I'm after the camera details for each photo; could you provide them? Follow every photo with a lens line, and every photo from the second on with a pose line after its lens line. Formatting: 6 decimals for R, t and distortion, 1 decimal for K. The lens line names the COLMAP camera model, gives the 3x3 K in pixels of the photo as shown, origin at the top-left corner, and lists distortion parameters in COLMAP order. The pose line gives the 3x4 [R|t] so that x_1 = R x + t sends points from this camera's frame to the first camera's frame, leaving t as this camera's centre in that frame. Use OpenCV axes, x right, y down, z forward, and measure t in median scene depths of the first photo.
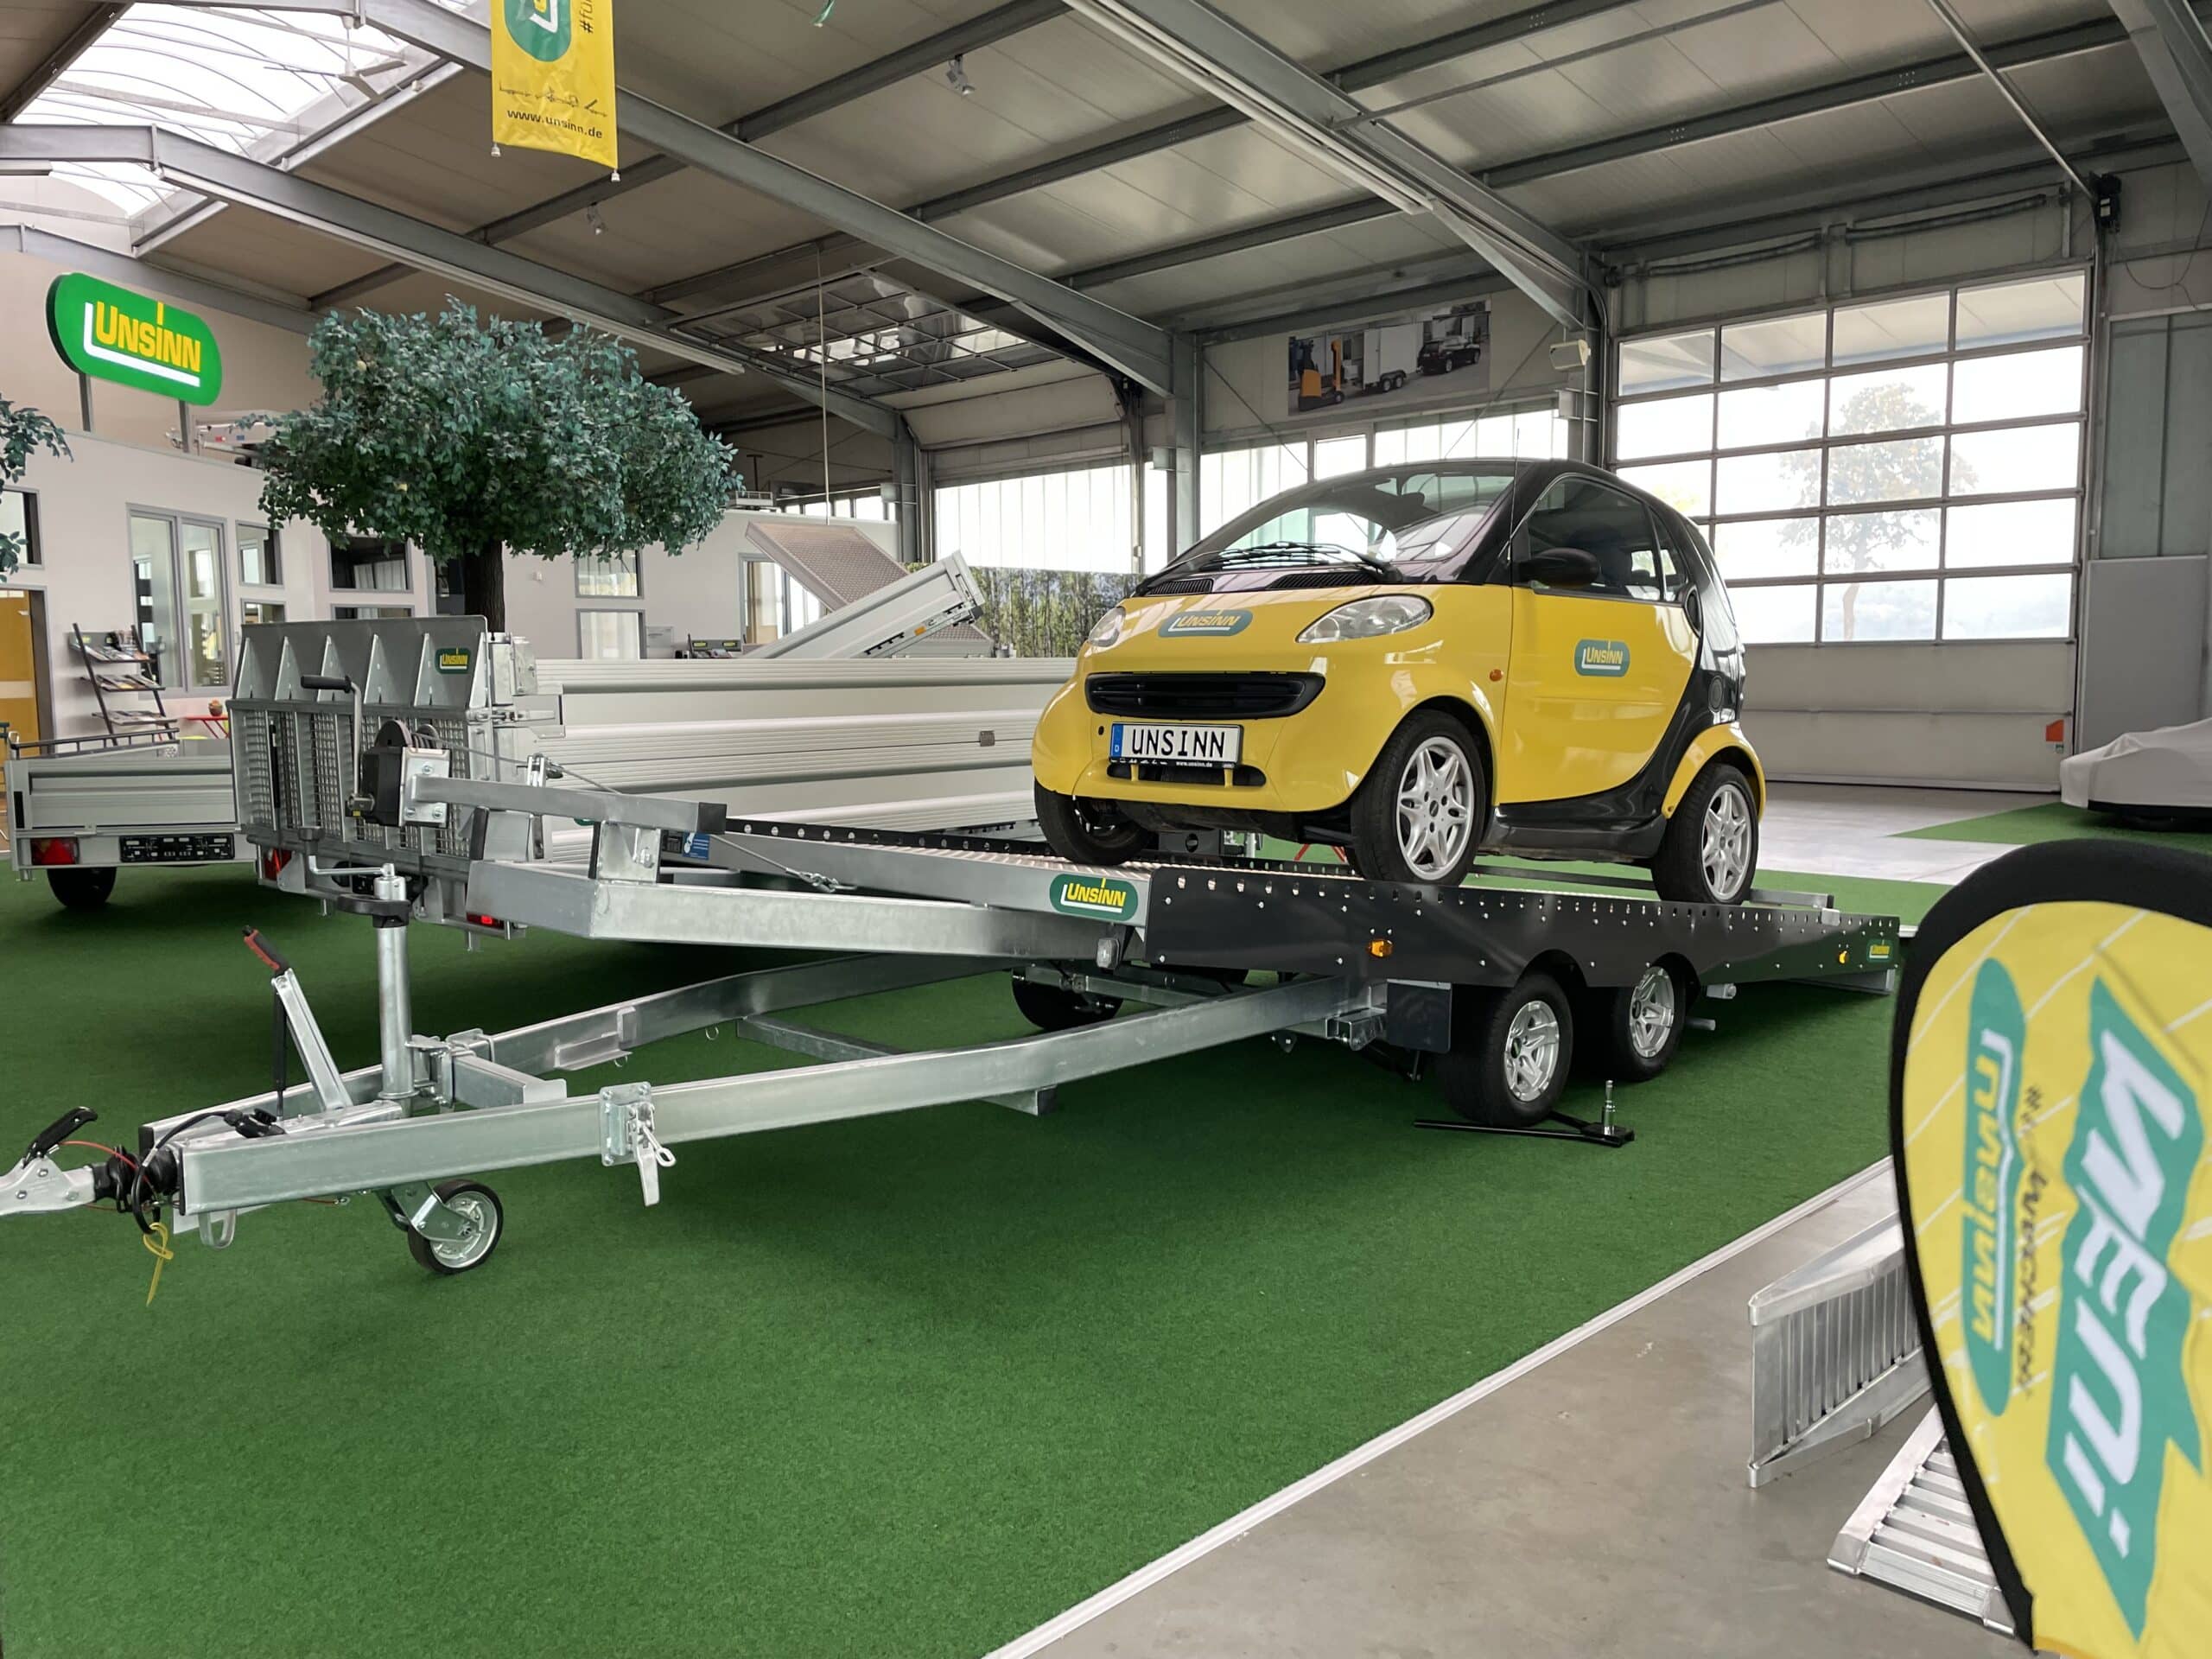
lens RADIAL K [[1674.7, 0, 1094.5], [0, 1674.7, 837.2], [0, 0, 1]] dist [0.095492, -0.114586]
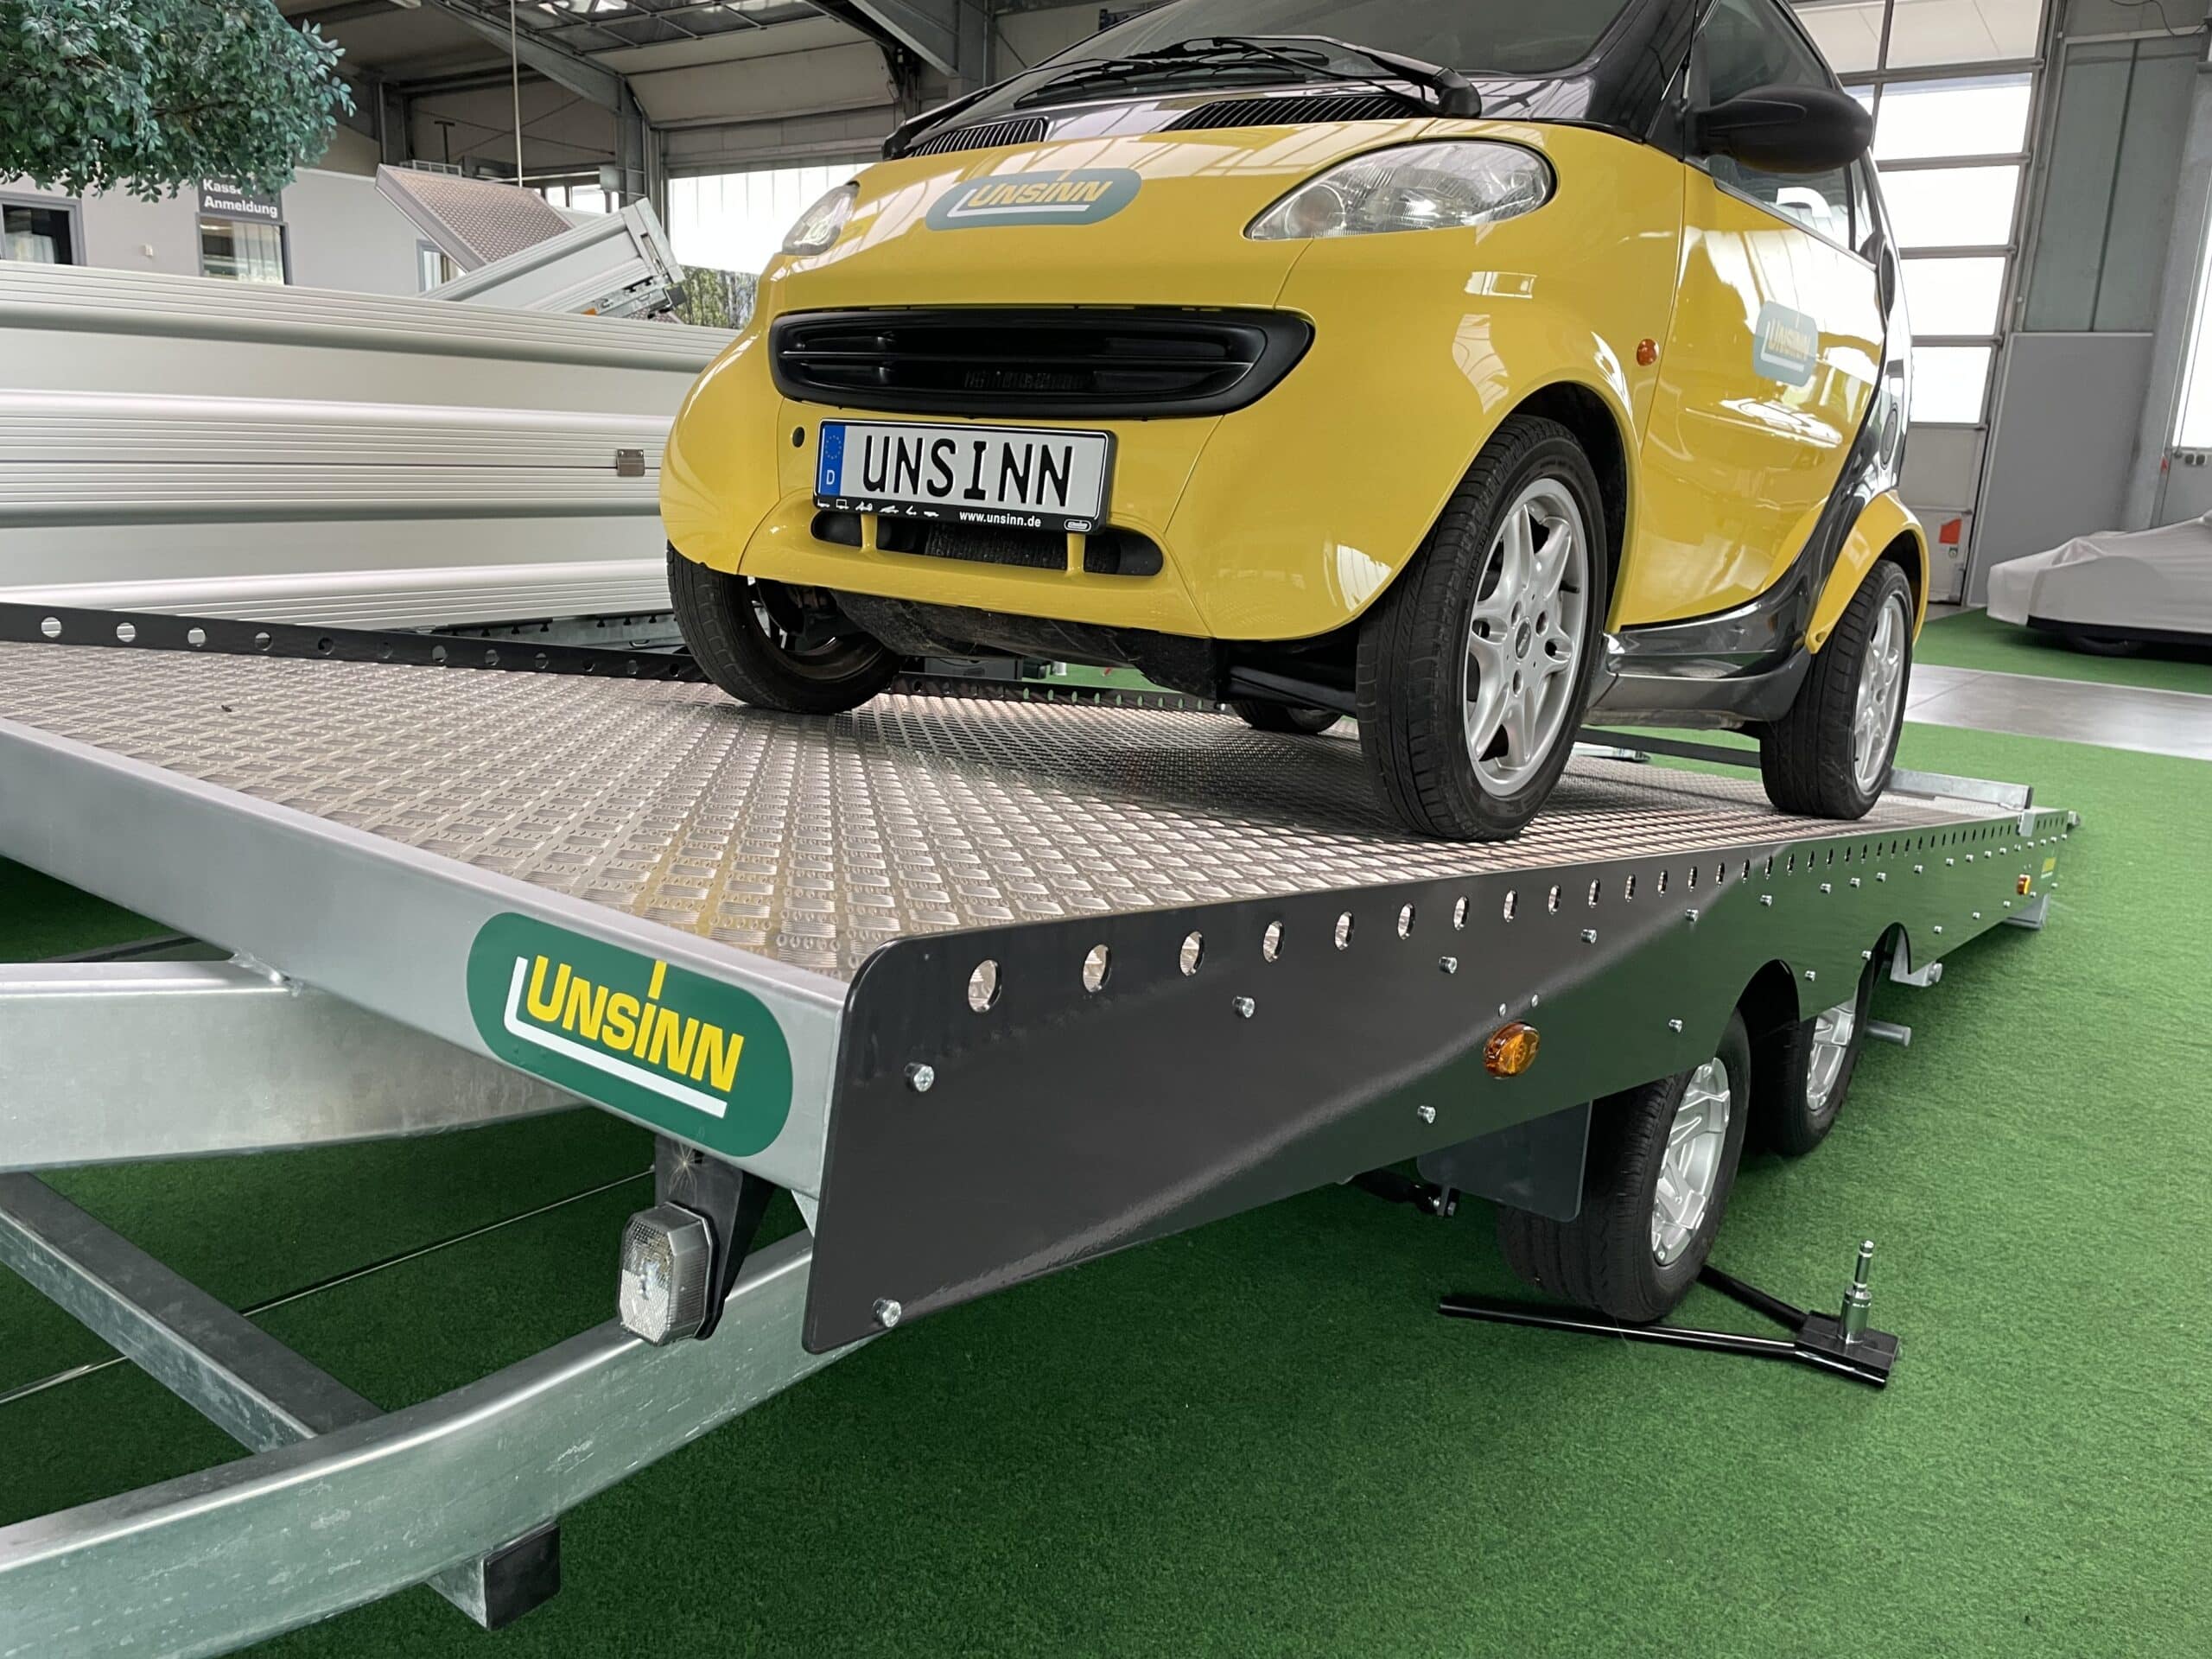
lens RADIAL K [[1674.7, 0, 1094.5], [0, 1674.7, 837.2], [0, 0, 1]] dist [0.095492, -0.114586]
pose [[0.990416, 0.018180, 0.136915, 0.023122], [-0.036477, 0.990533, 0.132343, -0.018576], [-0.133212, -0.136068, 0.981703, 0.512524]]
